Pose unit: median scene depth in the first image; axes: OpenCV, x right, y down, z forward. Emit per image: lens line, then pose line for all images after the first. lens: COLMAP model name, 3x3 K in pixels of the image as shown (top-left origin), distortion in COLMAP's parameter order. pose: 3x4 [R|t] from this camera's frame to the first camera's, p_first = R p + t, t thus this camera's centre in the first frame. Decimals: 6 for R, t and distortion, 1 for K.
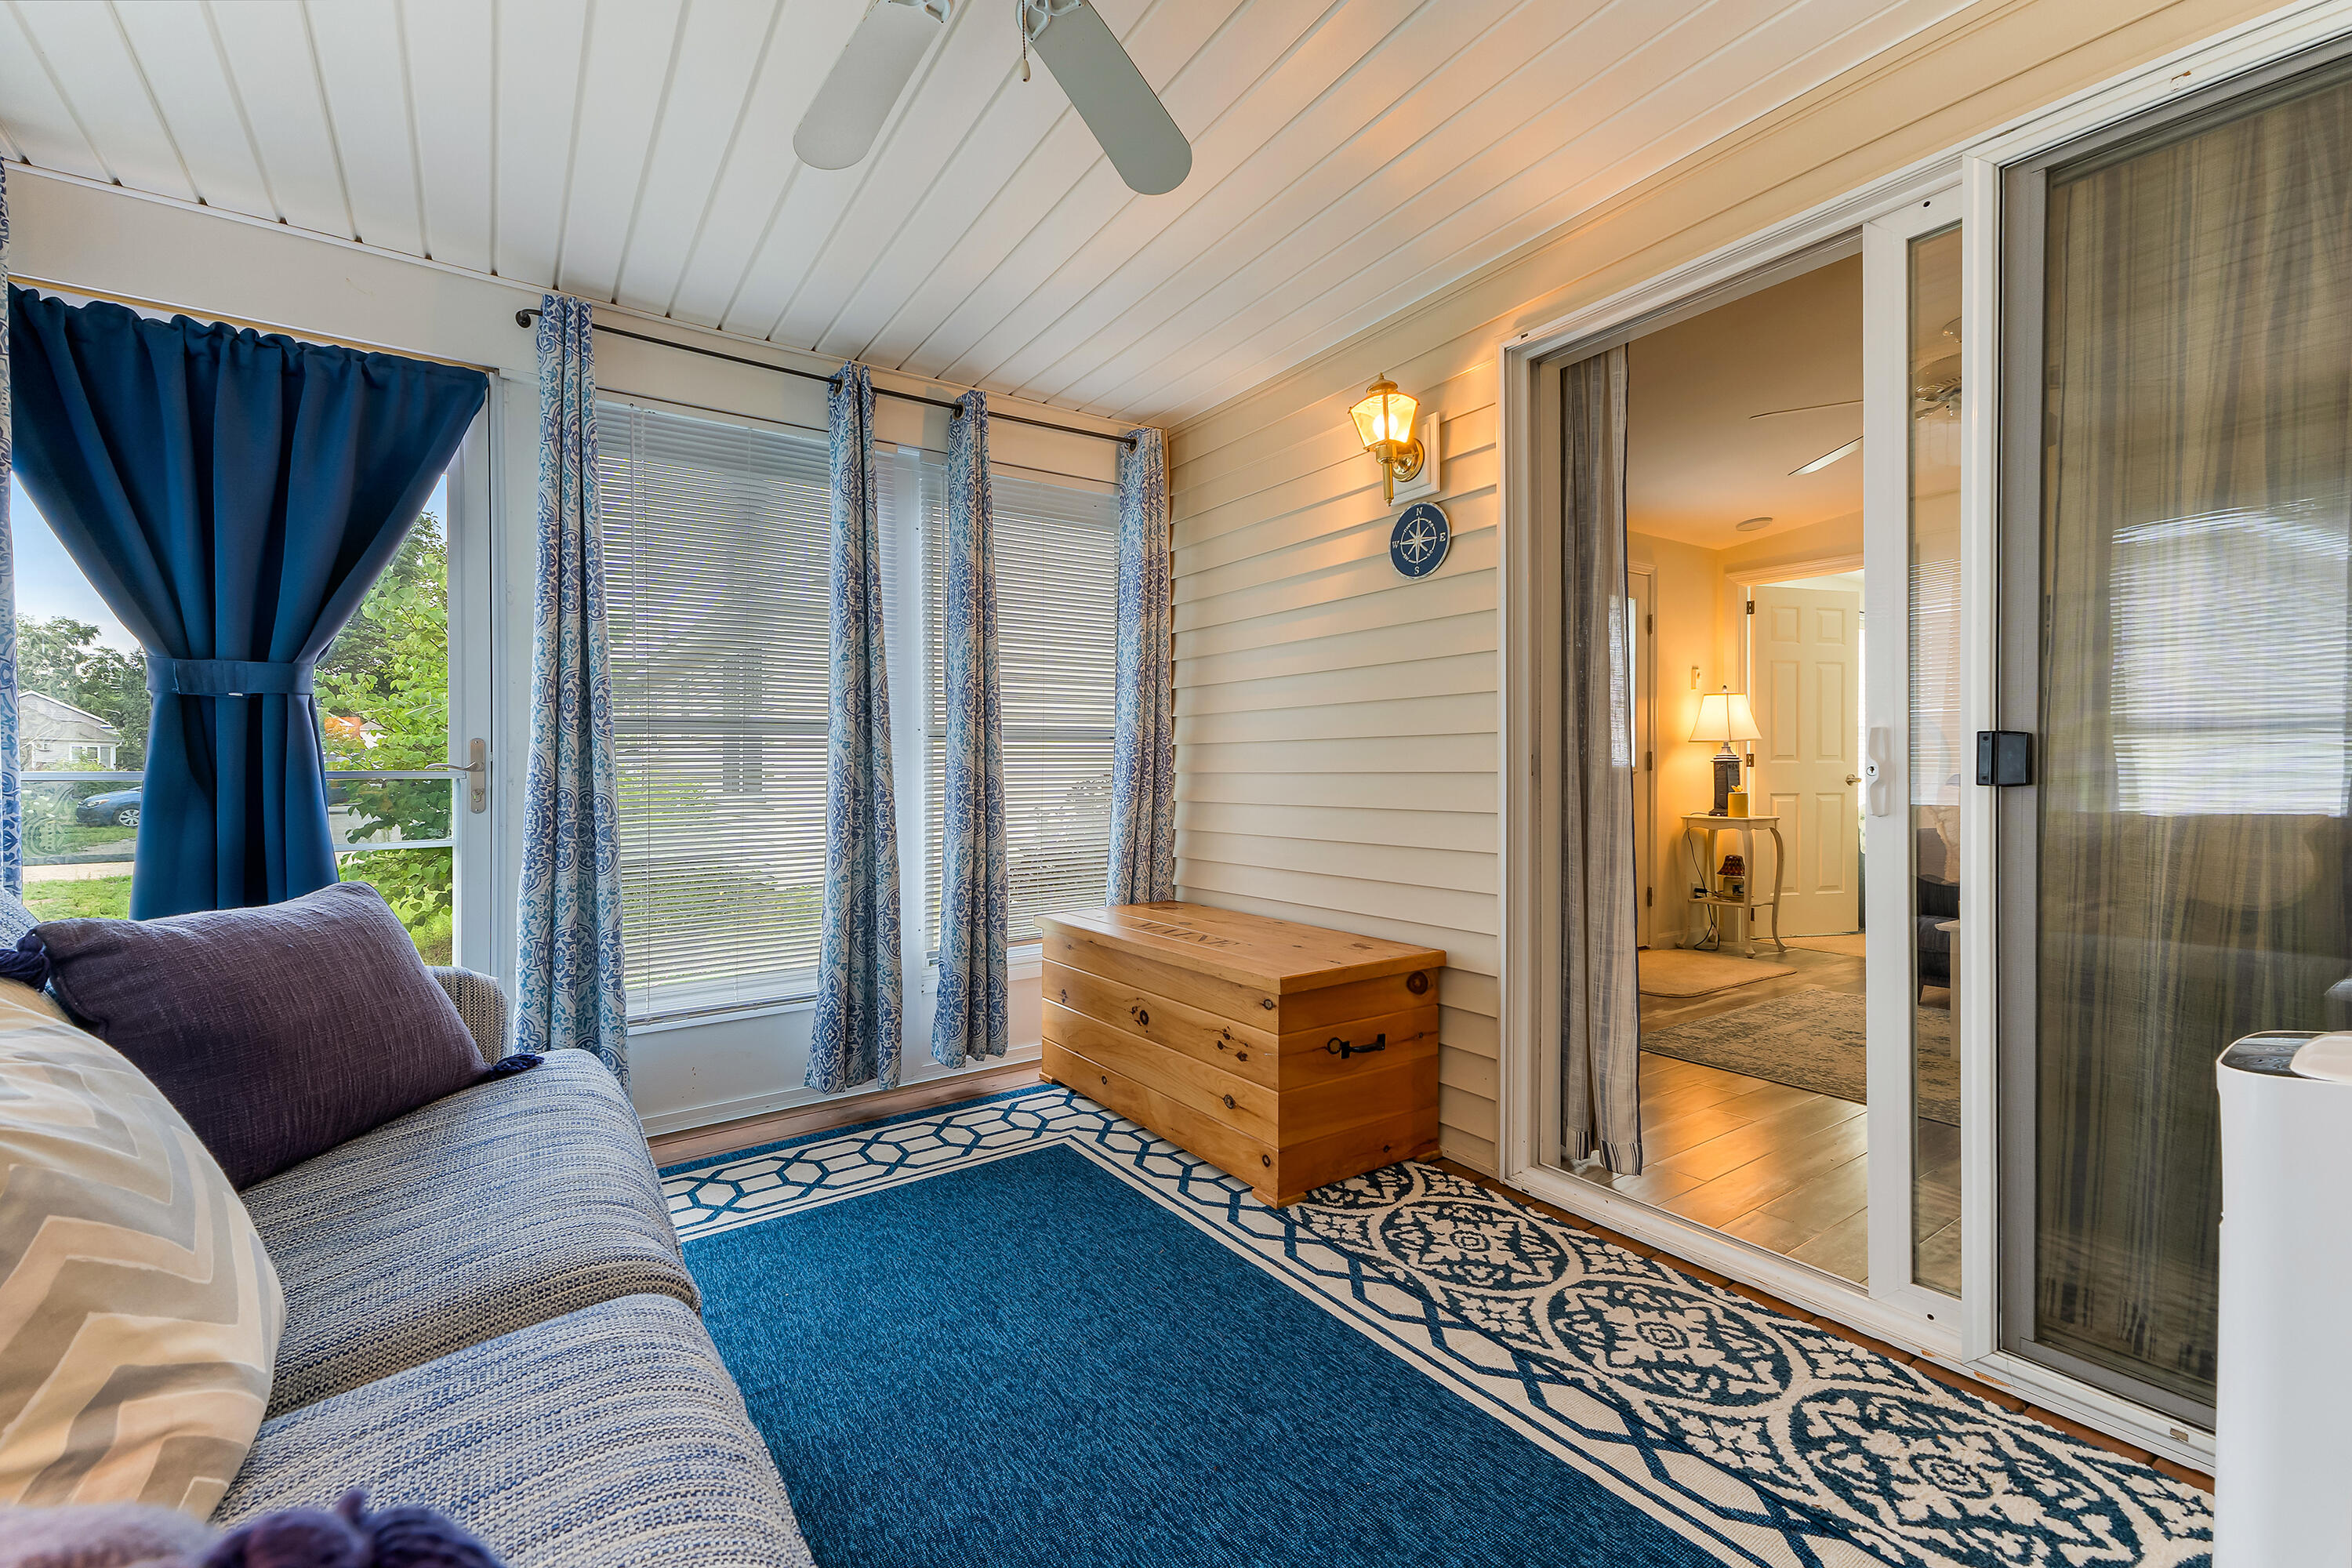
lens RADIAL K [[973.9, 0, 1162.0], [0, 973.9, 772.4], [0, 0, 1]] dist [0.030047, -0.004324]
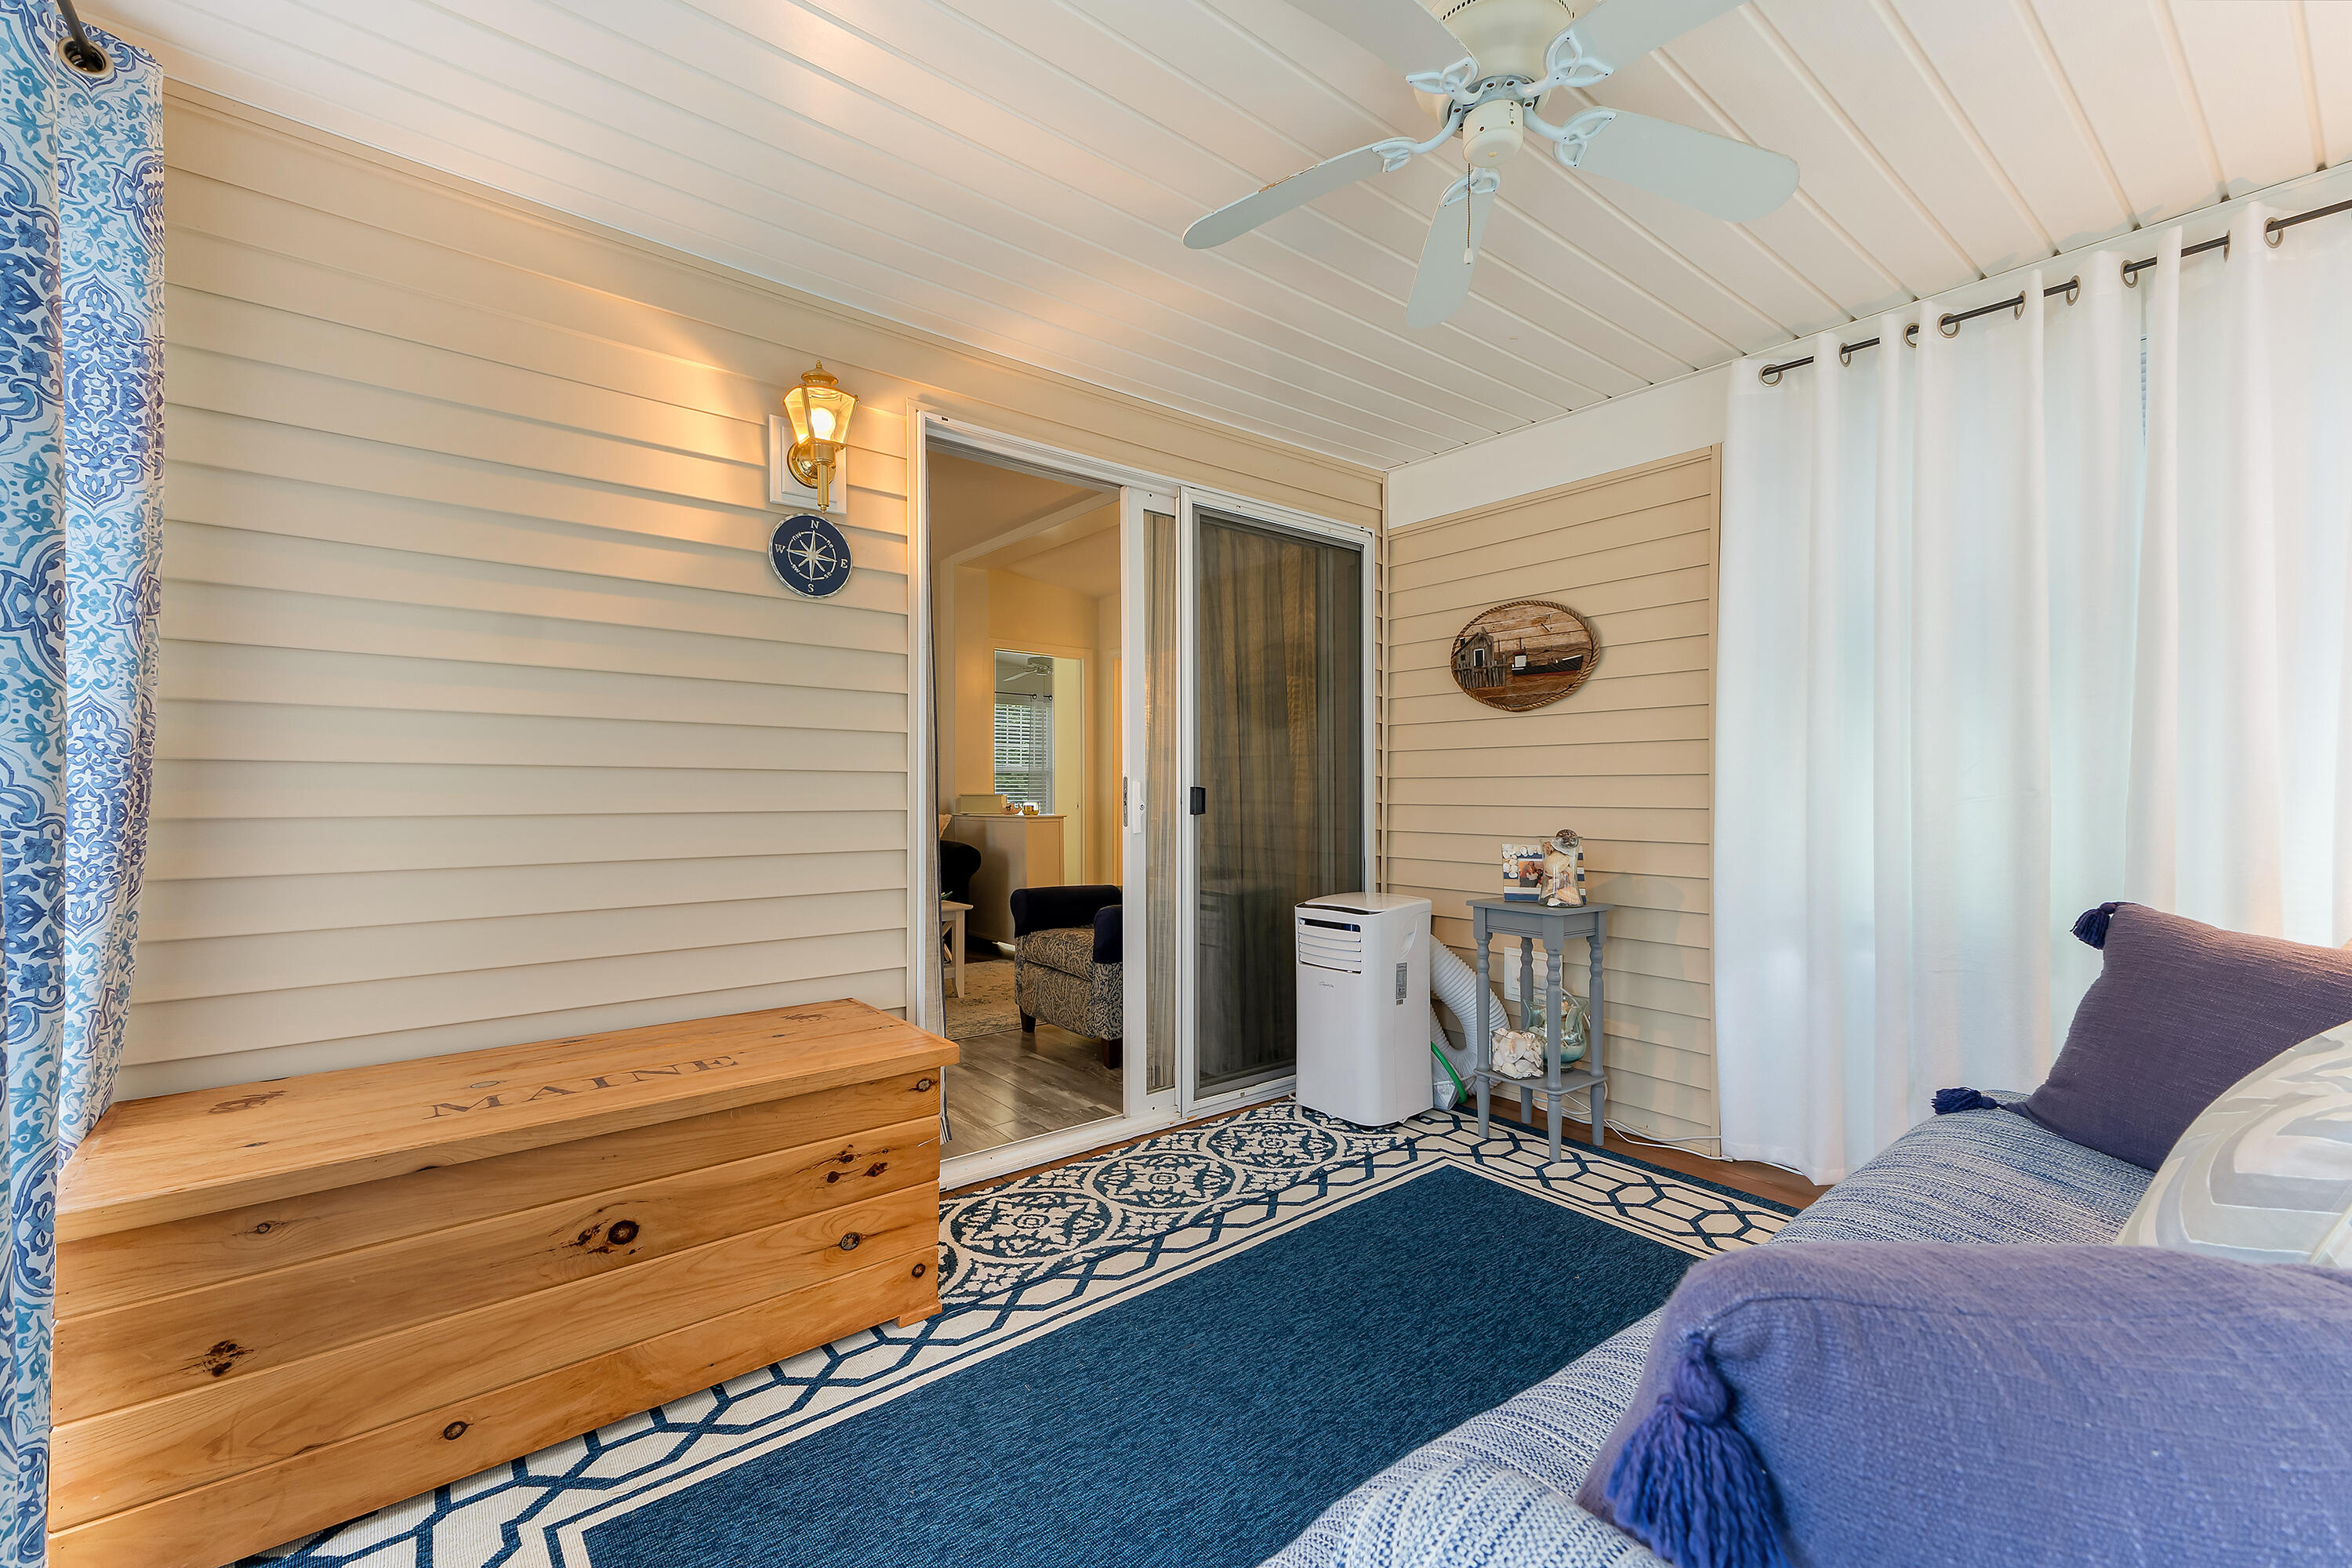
lens RADIAL K [[973.9, 0, 1171.8], [0, 973.9, 795.0], [0, 0, 1]] dist [0.030047, -0.004324]
pose [[-0.085496, 0.000783, 0.996338, -0.914851], [-0.002136, 0.999997, -0.000969, -0.021459], [-0.996336, -0.002211, -0.085494, 1.018884]]
